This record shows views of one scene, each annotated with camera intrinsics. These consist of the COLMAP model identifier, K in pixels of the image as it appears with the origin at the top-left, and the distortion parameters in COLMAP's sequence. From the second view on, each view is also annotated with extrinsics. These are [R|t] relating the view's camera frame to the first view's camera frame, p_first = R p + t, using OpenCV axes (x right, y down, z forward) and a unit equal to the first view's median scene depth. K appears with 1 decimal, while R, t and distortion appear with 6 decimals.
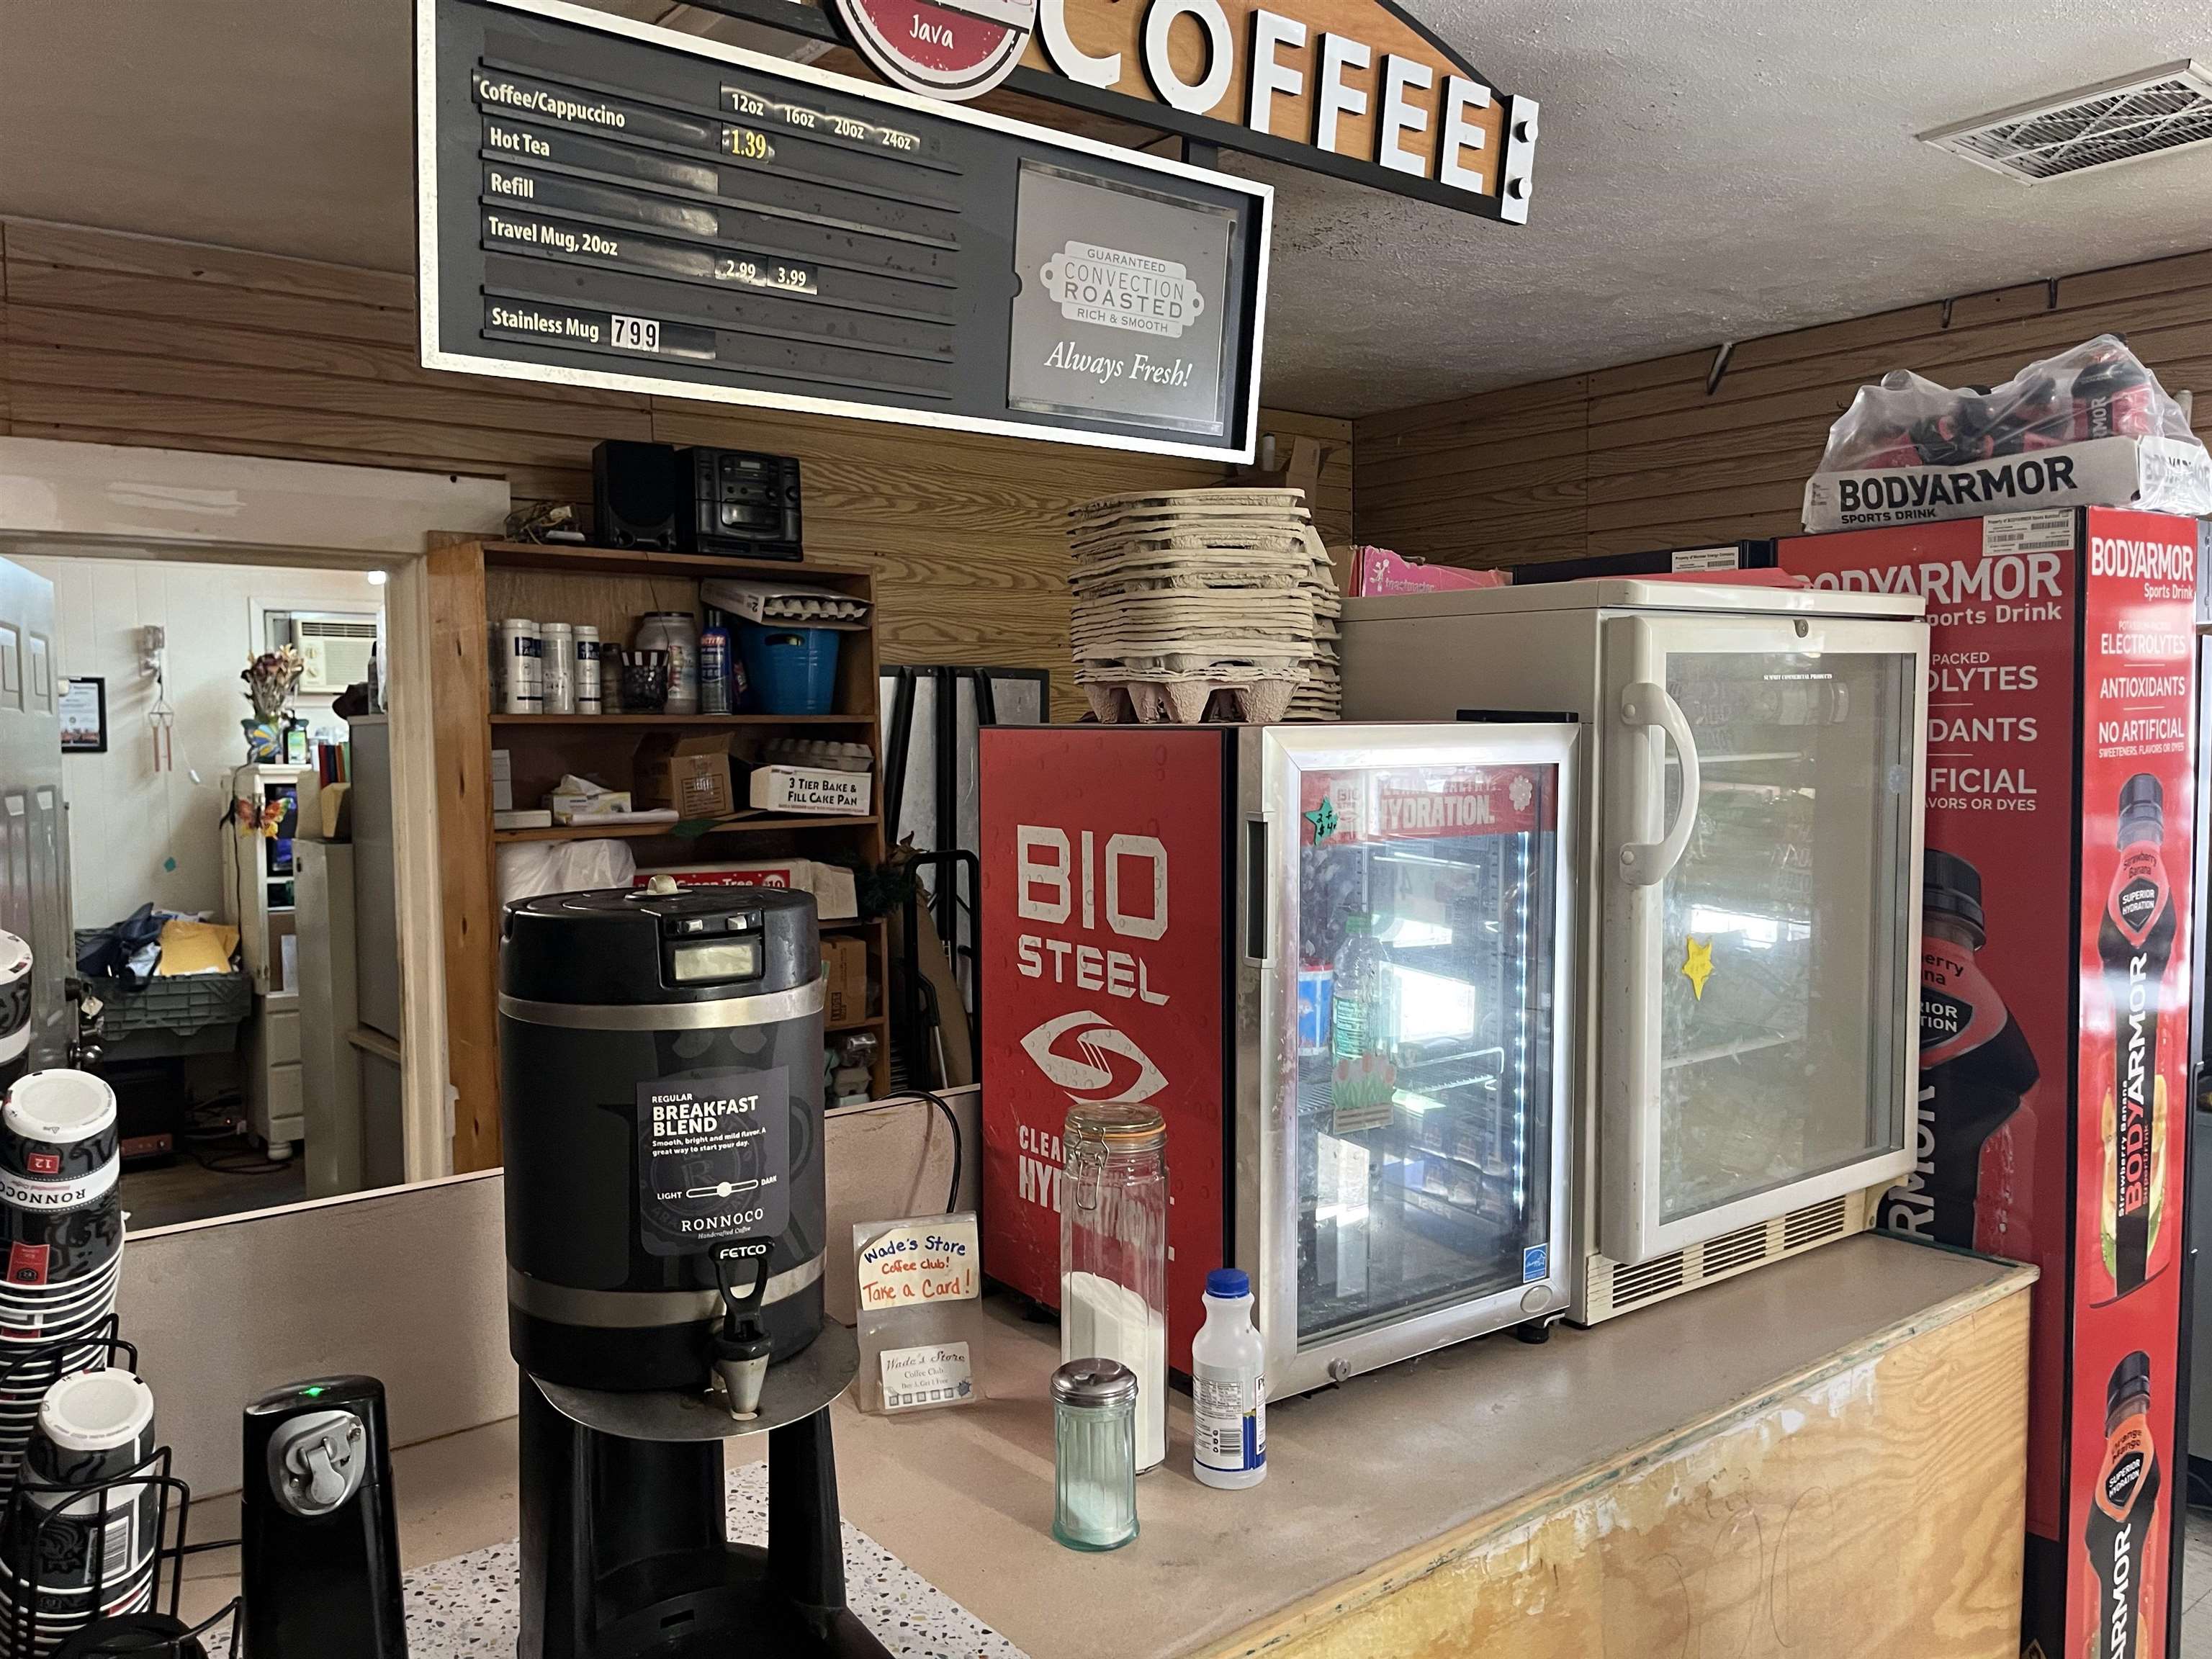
lens RADIAL K [[1682.7, 0, 1111.6], [0, 1682.7, 826.9], [0, 0, 1]] dist [0.039656, -0.041803]
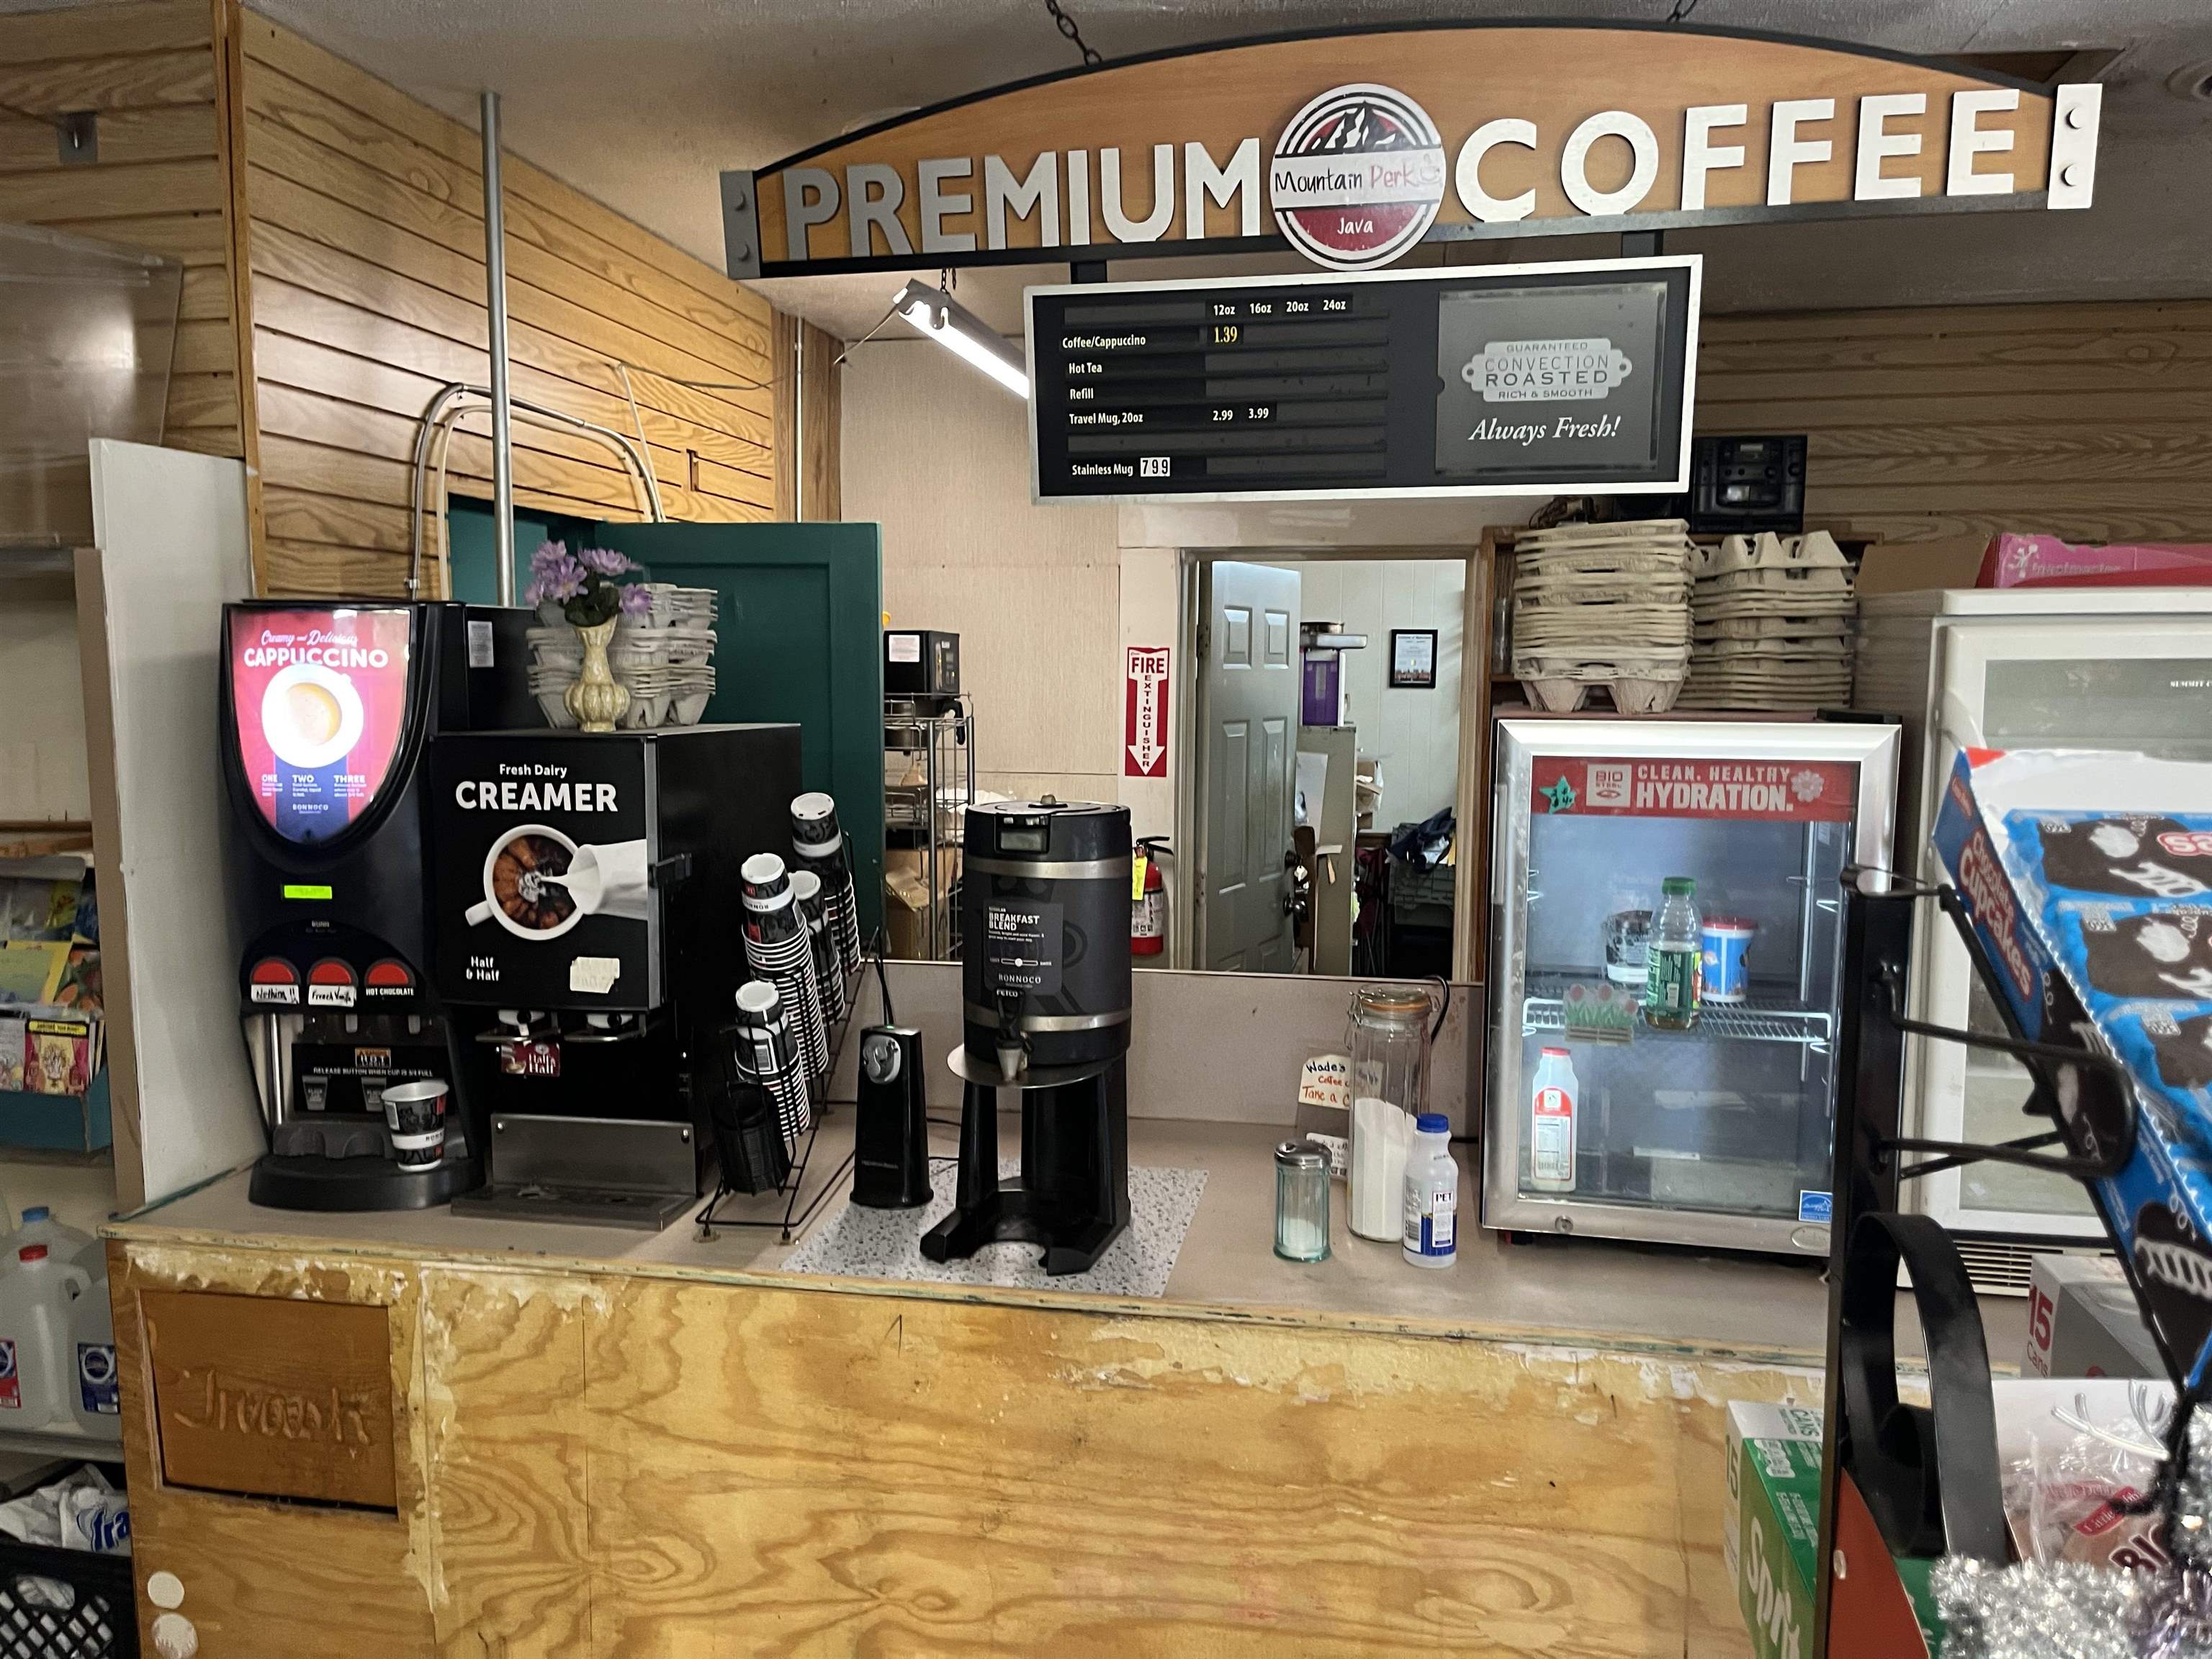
lens RADIAL K [[1682.7, 0, 1095.2], [0, 1682.7, 835.1], [0, 0, 1]] dist [0.039656, -0.041803]
pose [[0.645365, 0.091311, -0.758398, 0.805317], [-0.054984, 0.995807, 0.073107, -0.043435], [0.761893, -0.005481, 0.647679, -0.090741]]
